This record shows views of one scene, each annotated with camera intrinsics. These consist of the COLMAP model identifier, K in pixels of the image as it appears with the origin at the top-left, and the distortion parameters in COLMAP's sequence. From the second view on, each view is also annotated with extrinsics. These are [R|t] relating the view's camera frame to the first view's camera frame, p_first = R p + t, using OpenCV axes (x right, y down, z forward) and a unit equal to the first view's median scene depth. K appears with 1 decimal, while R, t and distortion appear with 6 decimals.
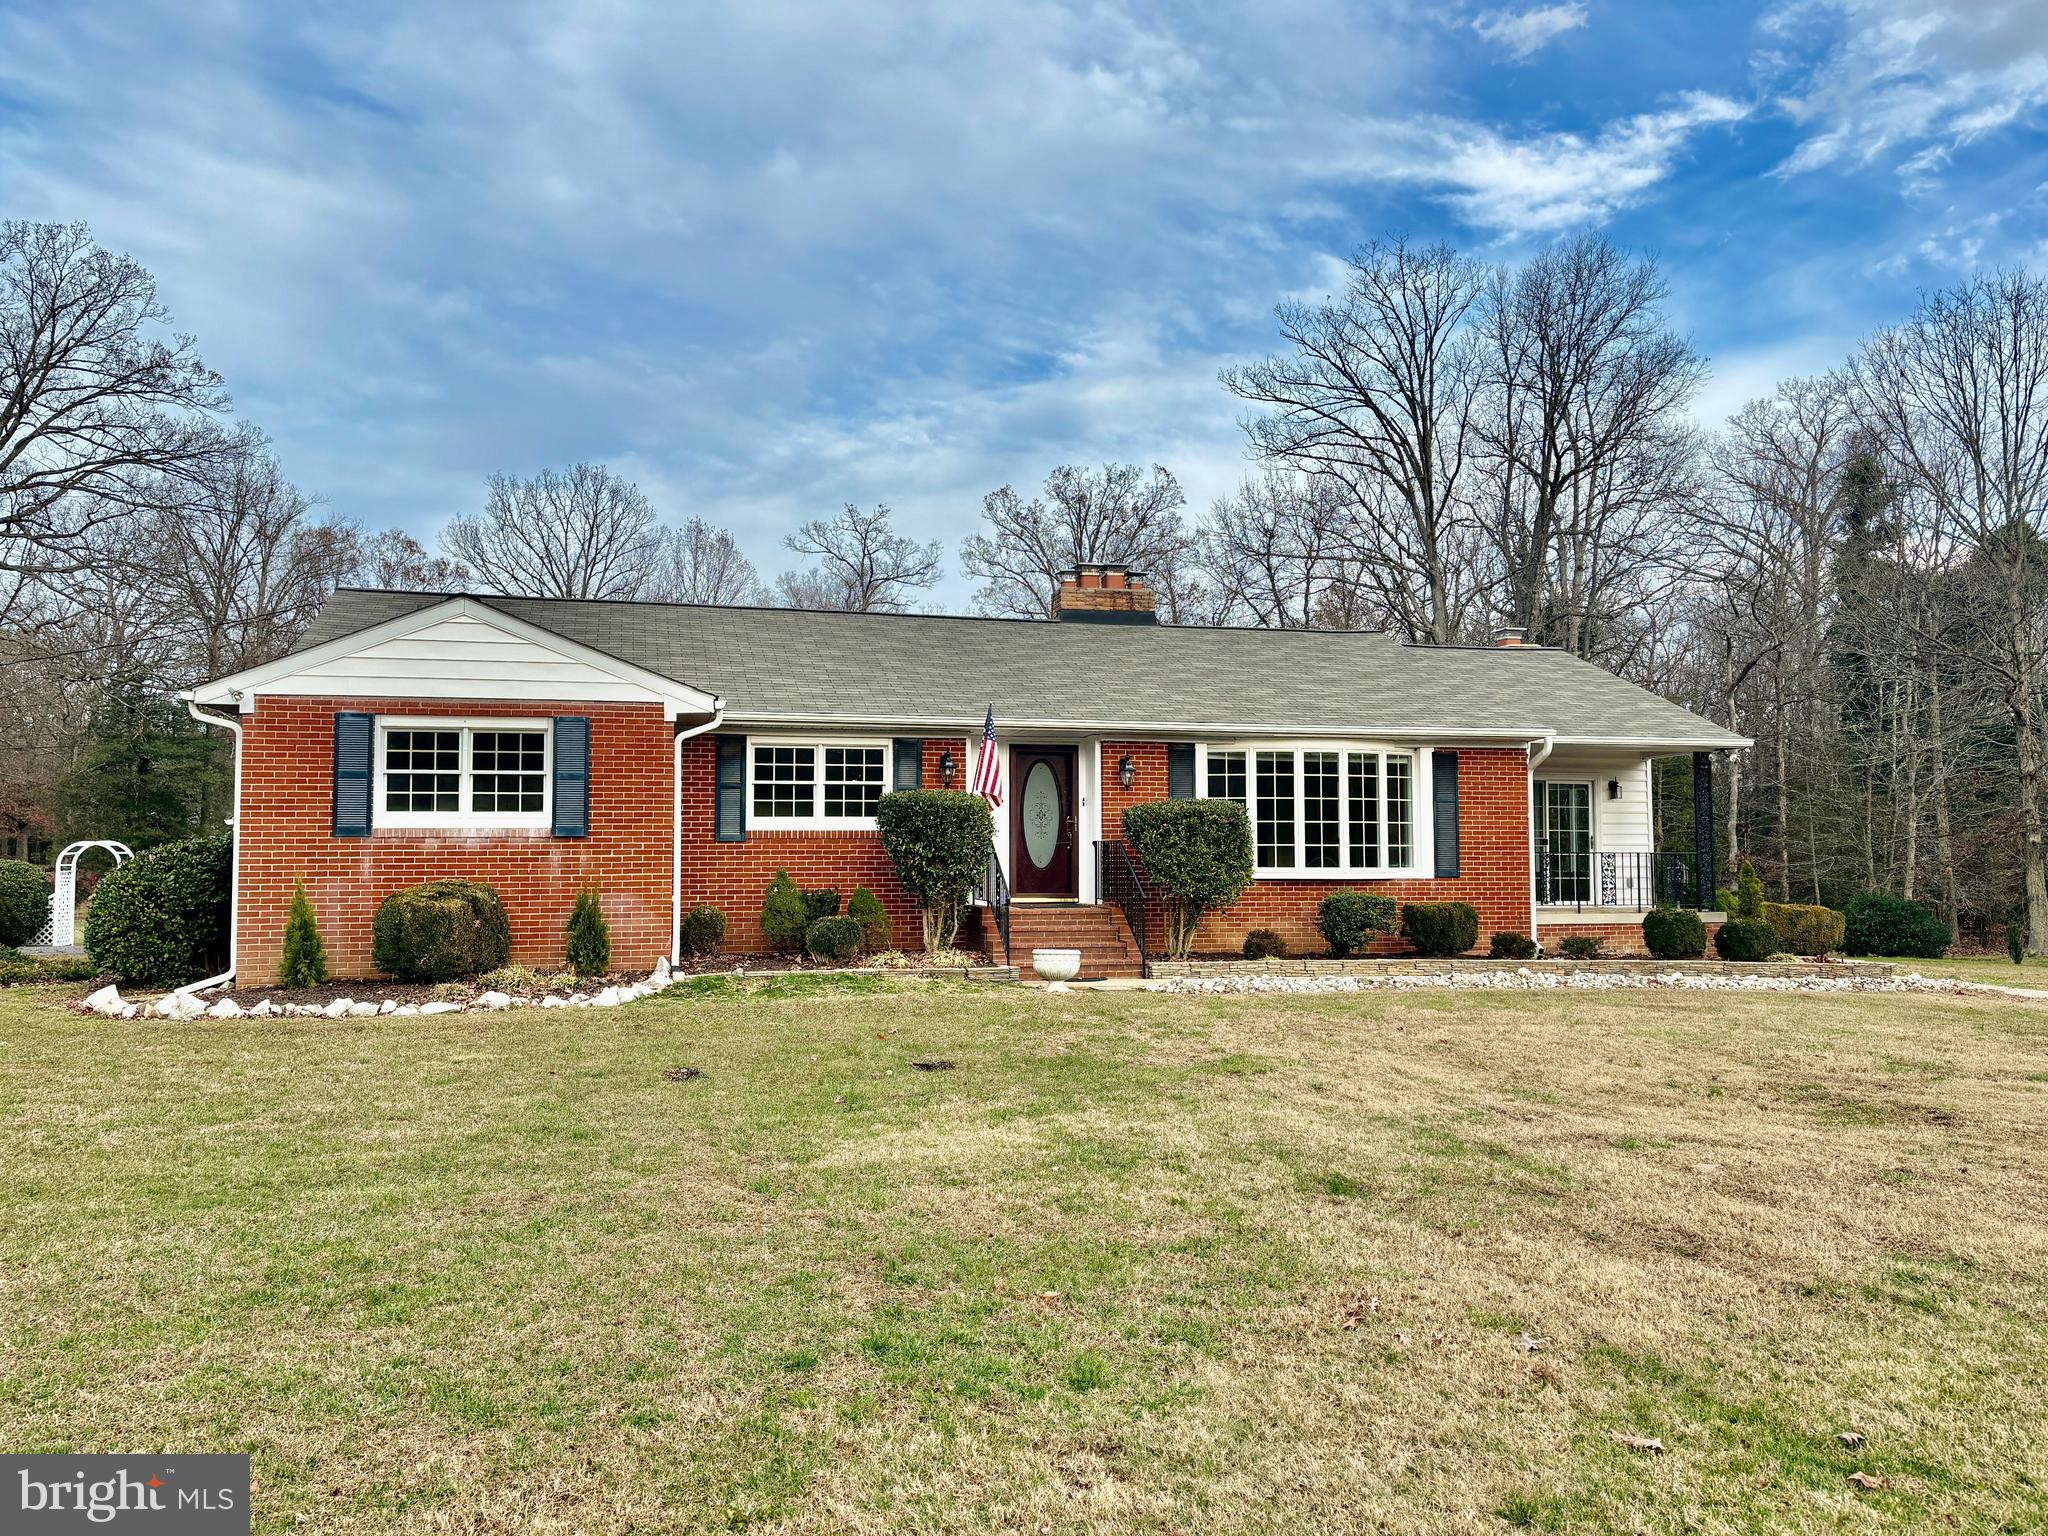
lens RADIAL K [[1531.8, 0, 1013.8], [0, 1531.8, 770.0], [0, 0, 1]] dist [0.082718, -0.100396]
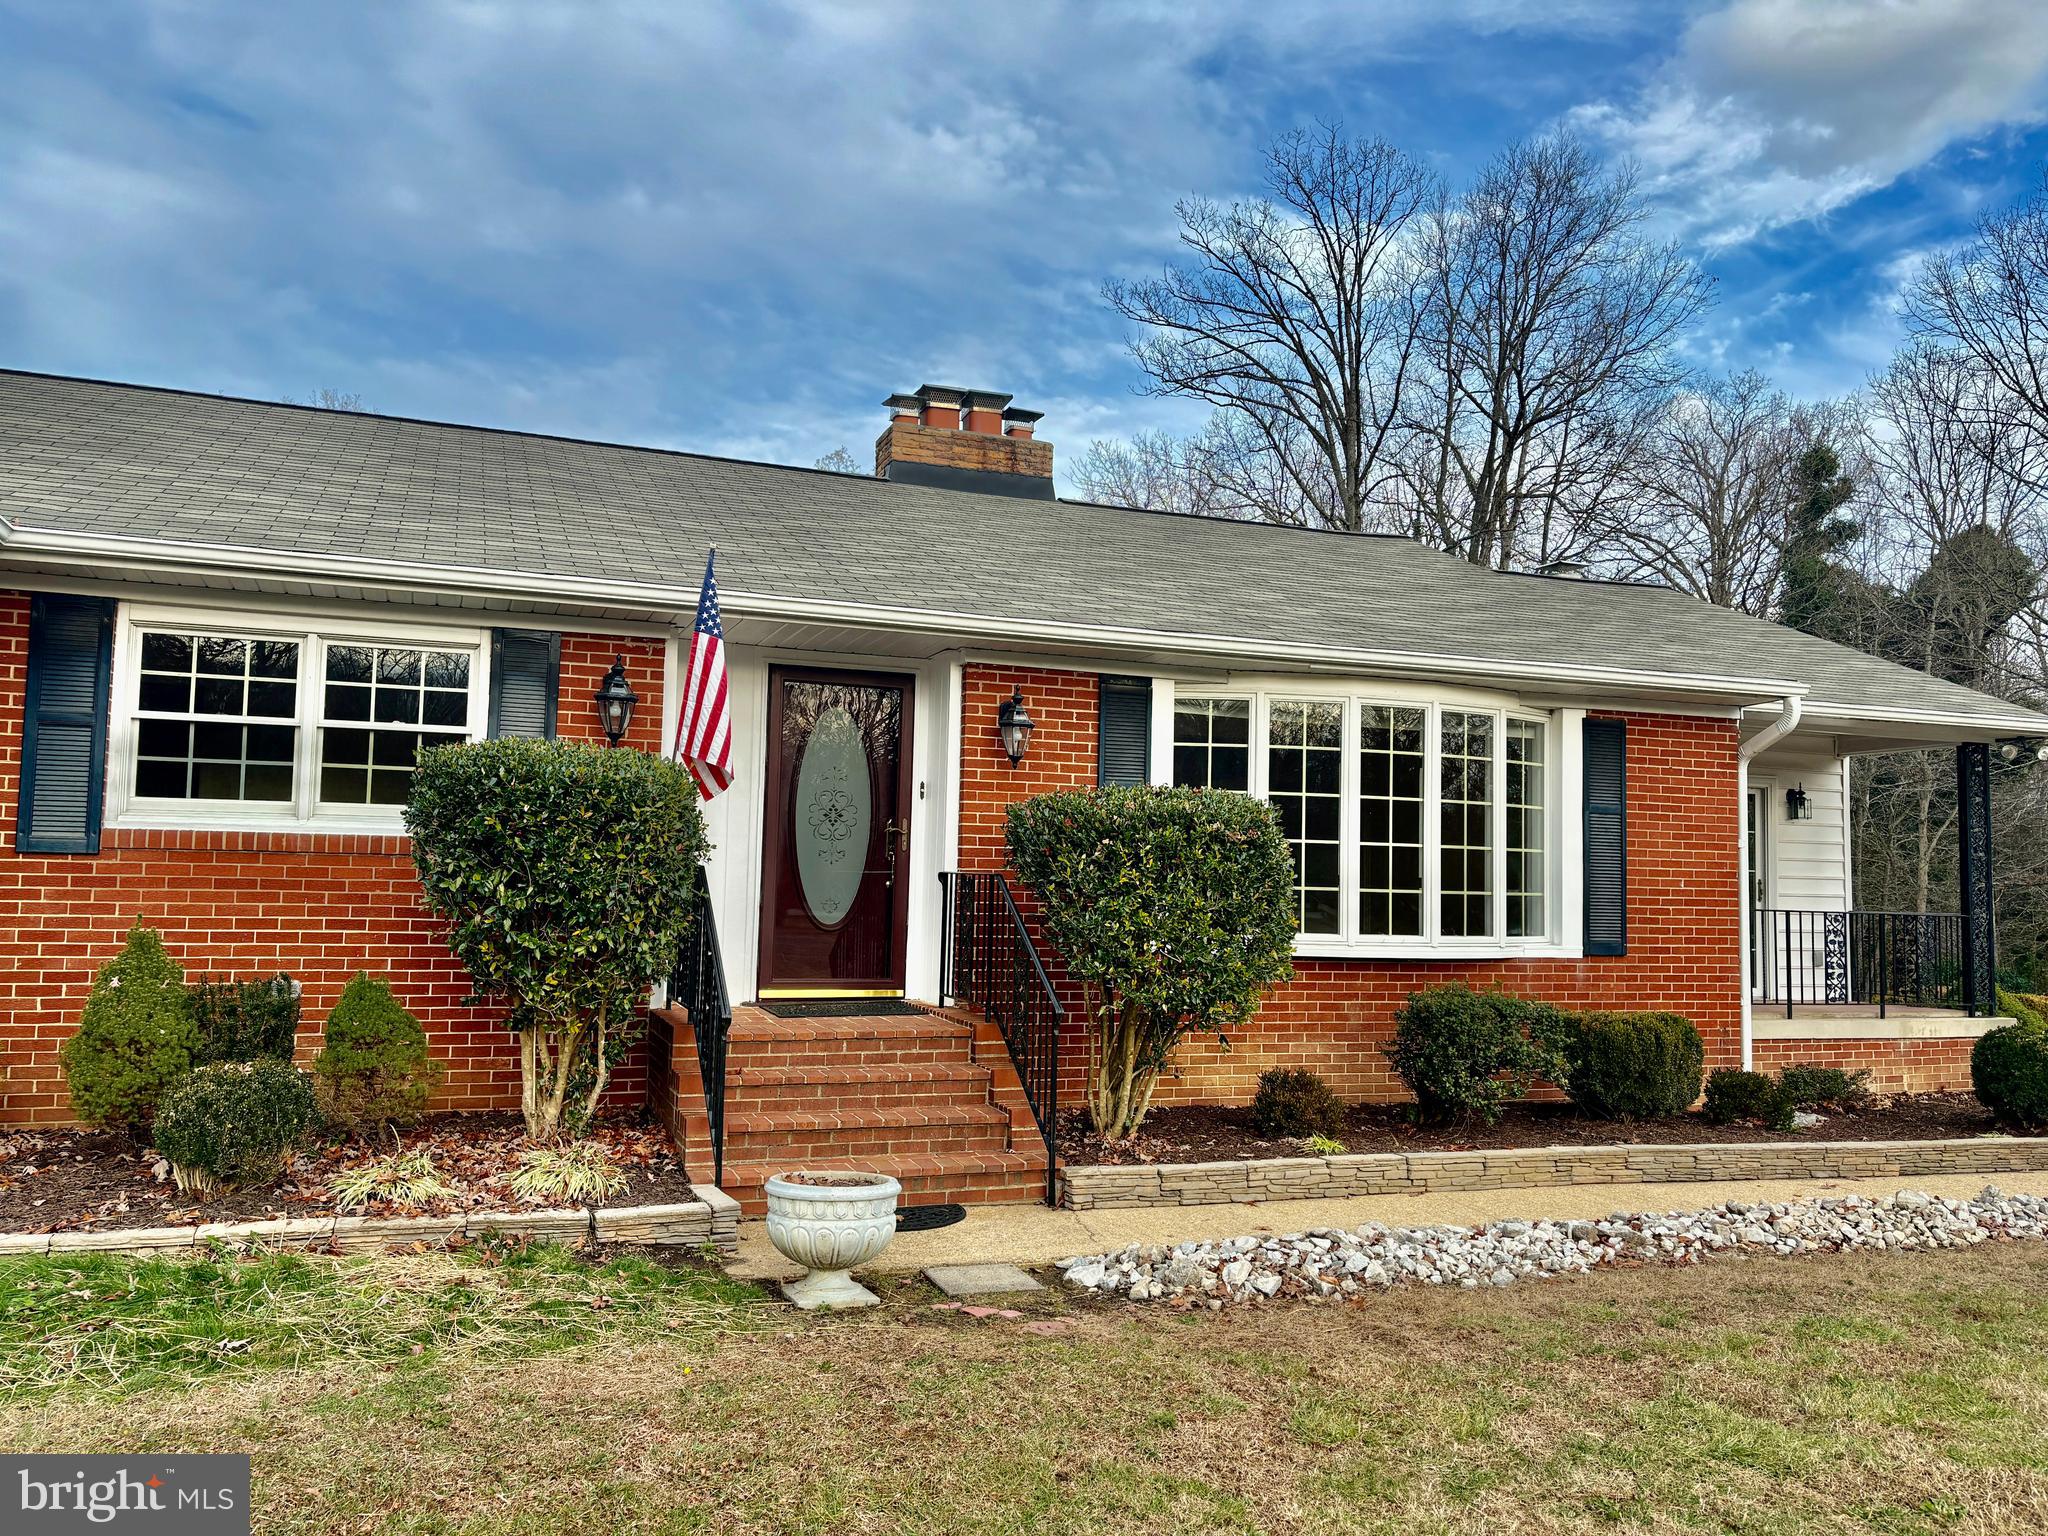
lens RADIAL K [[1531.8, 0, 1013.8], [0, 1531.8, 770.0], [0, 0, 1]] dist [0.082718, -0.100396]
pose [[0.993889, 0.032645, 0.105446, 0.023673], [-0.031621, 0.999435, -0.011370, 0.019490], [-0.105757, 0.007966, 0.994360, 0.526364]]
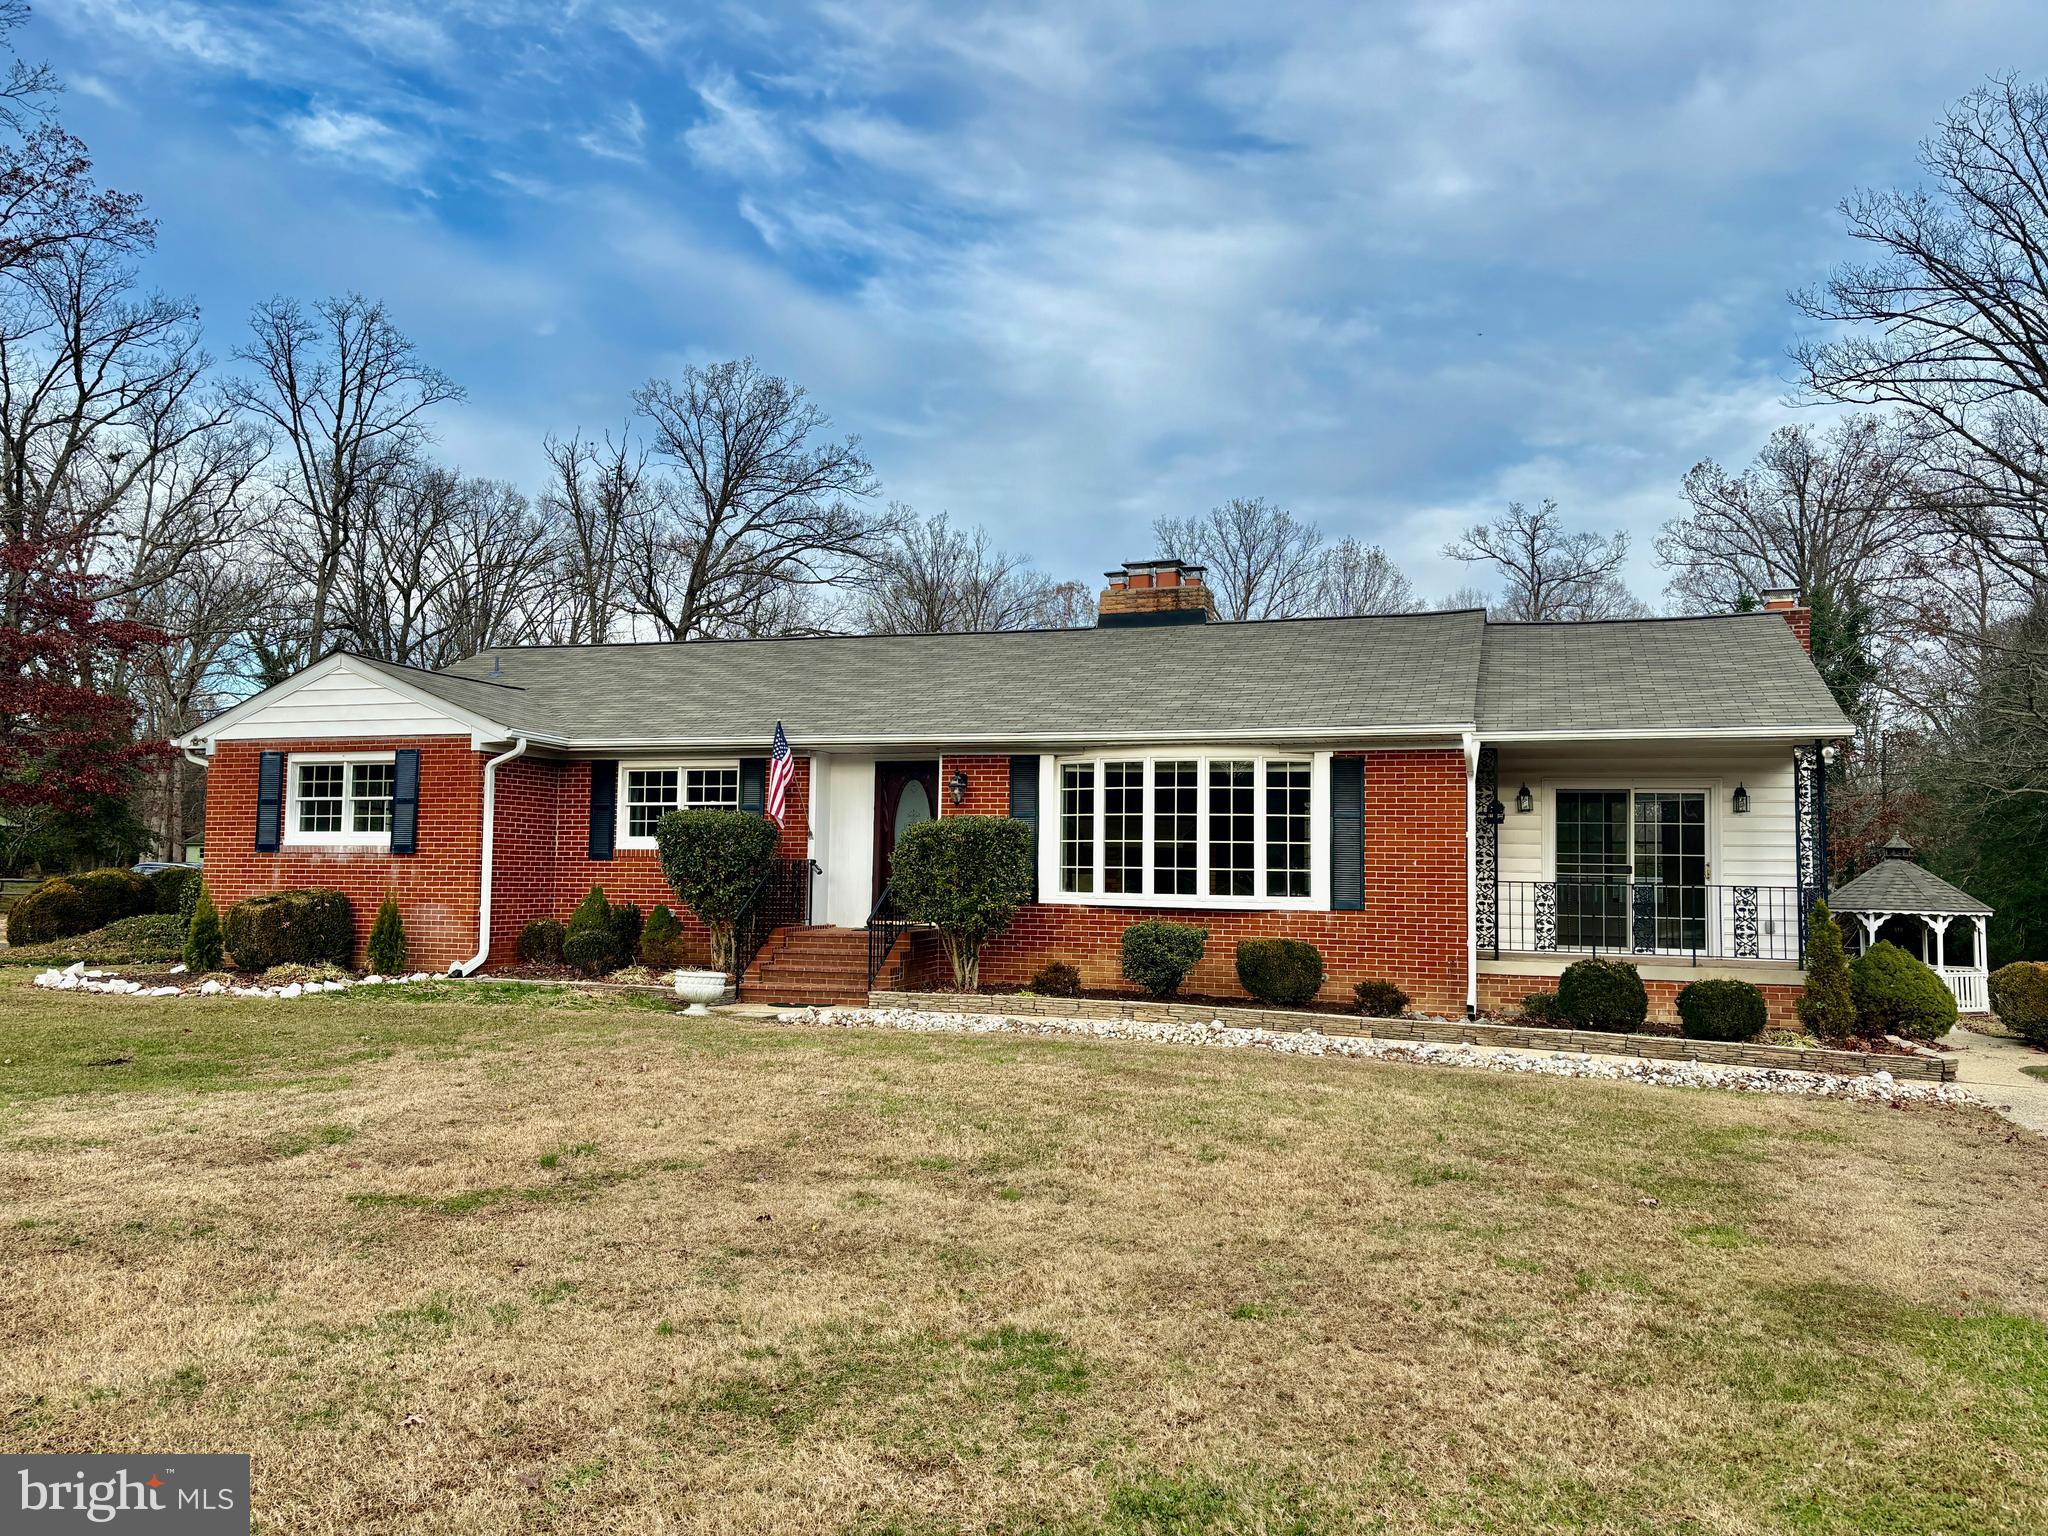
lens RADIAL K [[1531.8, 0, 1013.8], [0, 1531.8, 770.0], [0, 0, 1]] dist [0.082718, -0.100396]
pose [[0.836739, -0.024498, -0.547053, 0.616007], [0.015258, 0.999654, -0.021429, 0.010861], [0.547389, 0.009584, 0.836824, 0.236204]]
